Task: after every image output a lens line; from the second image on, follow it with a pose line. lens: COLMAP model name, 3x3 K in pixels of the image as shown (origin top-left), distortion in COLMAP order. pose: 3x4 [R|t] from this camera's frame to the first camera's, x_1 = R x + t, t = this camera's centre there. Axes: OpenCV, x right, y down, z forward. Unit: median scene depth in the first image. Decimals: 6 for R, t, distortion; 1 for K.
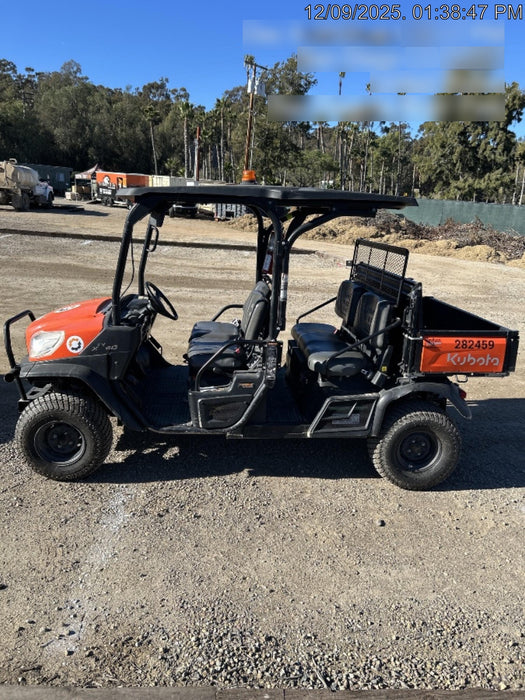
lens RADIAL K [[543.0, 0, 262.1], [0, 543.0, 348.8], [0, 0, 1]] dist [-0.005744, -0.007068]
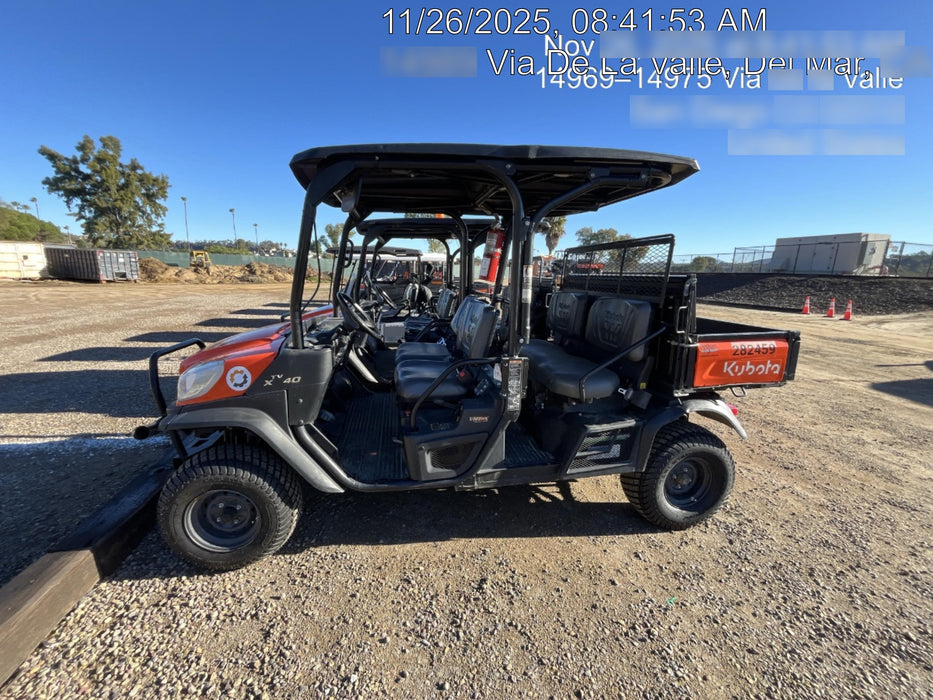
lens RADIAL K [[383.6, 0, 460.2], [0, 383.6, 348.7], [0, 0, 1]] dist [-0.000887, -0.000339]
pose [[0.993387, -0.052035, 0.102343, -0.106256], [0.058595, 0.996344, -0.062170, 0.000960], [-0.098734, 0.067755, 0.992805, 0.464895]]
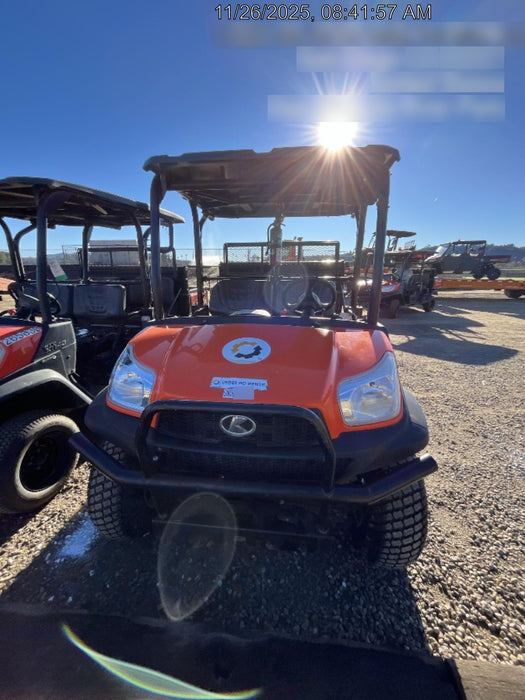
lens RADIAL K [[287.8, 0, 262.5], [0, 287.8, 350.0], [0, 0, 1]] dist [-0.000887, -0.000339]
pose [[0.144098, -0.311933, 0.939113, -0.705112], [0.256474, 0.928362, 0.269008, -0.166283], [-0.955749, 0.202094, 0.213778, 1.058410]]
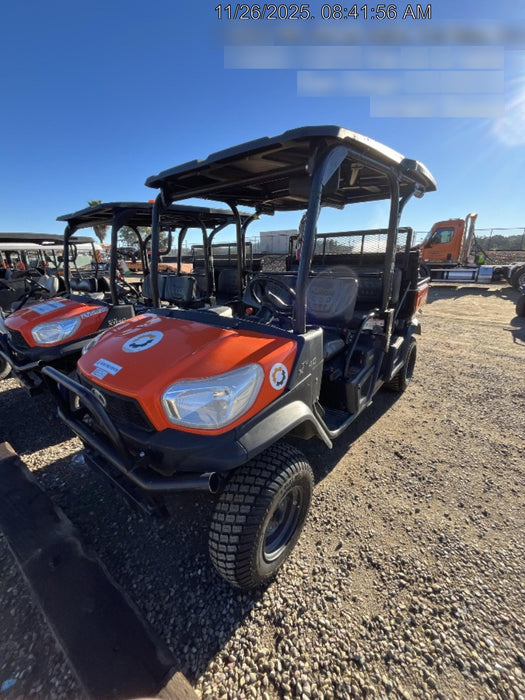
lens RADIAL K [[287.8, 0, 262.5], [0, 287.8, 350.0], [0, 0, 1]] dist [-0.000887, -0.000339]
pose [[0.642894, -0.287746, 0.709852, -0.577627], [0.239272, 0.955821, 0.170750, -0.098972], [-0.727624, 0.060074, 0.683341, 0.759197]]
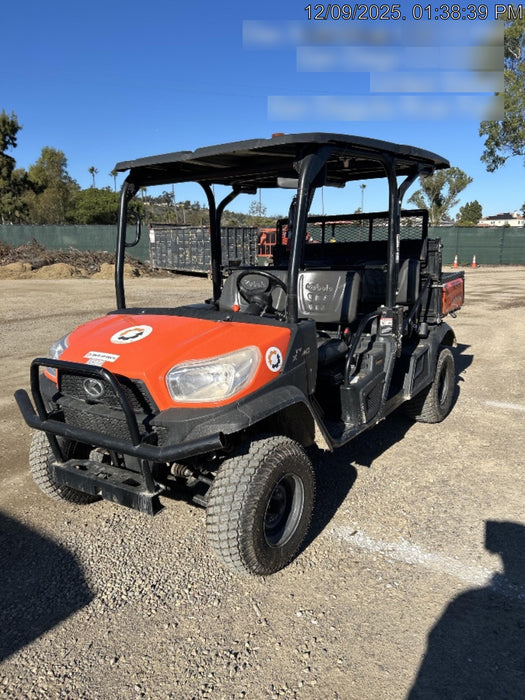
lens RADIAL K [[543.0, 0, 262.1], [0, 543.0, 348.8], [0, 0, 1]] dist [-0.005744, -0.007068]
pose [[0.589315, -0.212387, 0.779487, -0.858154], [0.255540, 0.964294, 0.069546, -0.070011], [-0.766425, 0.158206, 0.622546, 0.573339]]
